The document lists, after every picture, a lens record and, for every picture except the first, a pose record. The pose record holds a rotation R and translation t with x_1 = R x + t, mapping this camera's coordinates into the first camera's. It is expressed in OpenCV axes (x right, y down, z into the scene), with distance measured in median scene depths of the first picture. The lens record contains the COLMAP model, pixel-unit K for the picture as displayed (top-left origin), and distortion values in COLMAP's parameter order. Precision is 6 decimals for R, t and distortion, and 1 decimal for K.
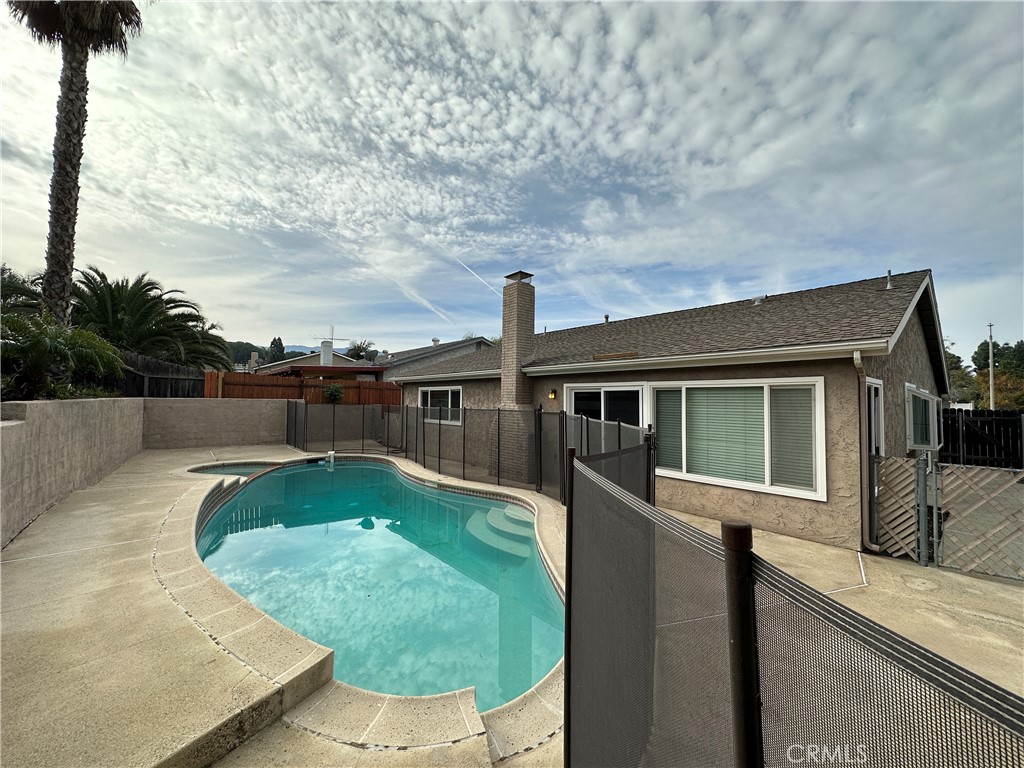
lens RADIAL K [[404.7, 0, 510.8], [0, 404.7, 384.5], [0, 0, 1]] dist [-0.000216, 0.000085]
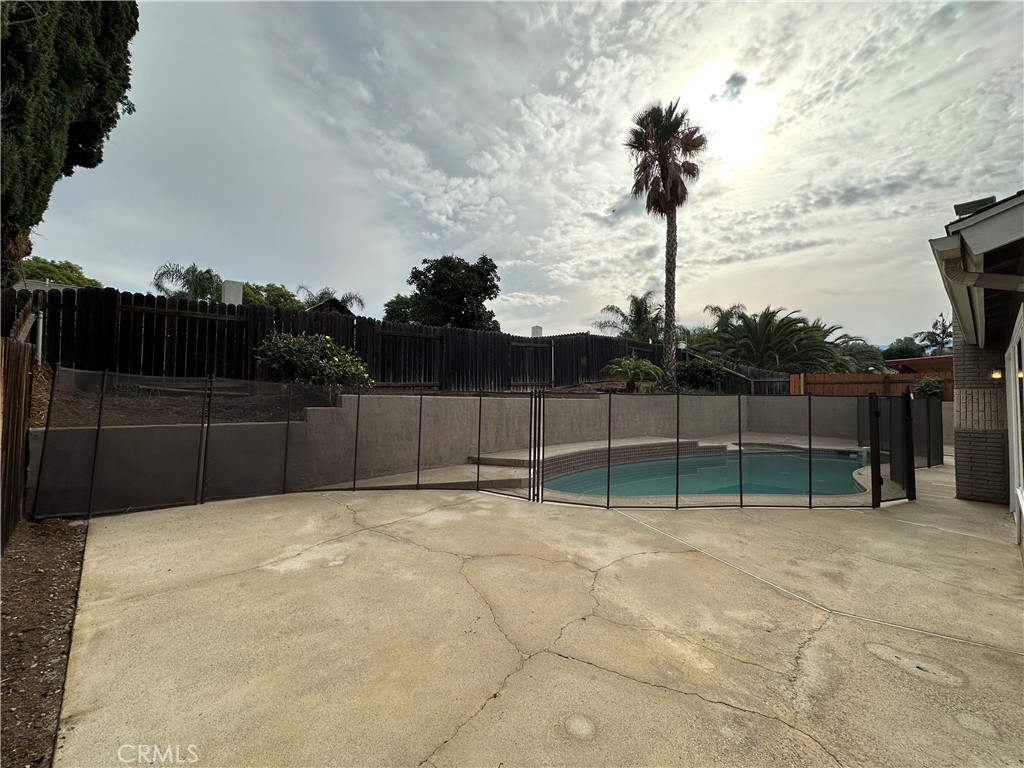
lens RADIAL K [[404.7, 0, 510.8], [0, 404.7, 384.5], [0, 0, 1]] dist [-0.000216, 0.000085]
pose [[-0.009063, -0.048824, -0.998766, 1.362244], [0.028723, 0.998382, -0.049066, 0.096631], [0.999546, -0.029132, -0.007646, 0.385249]]
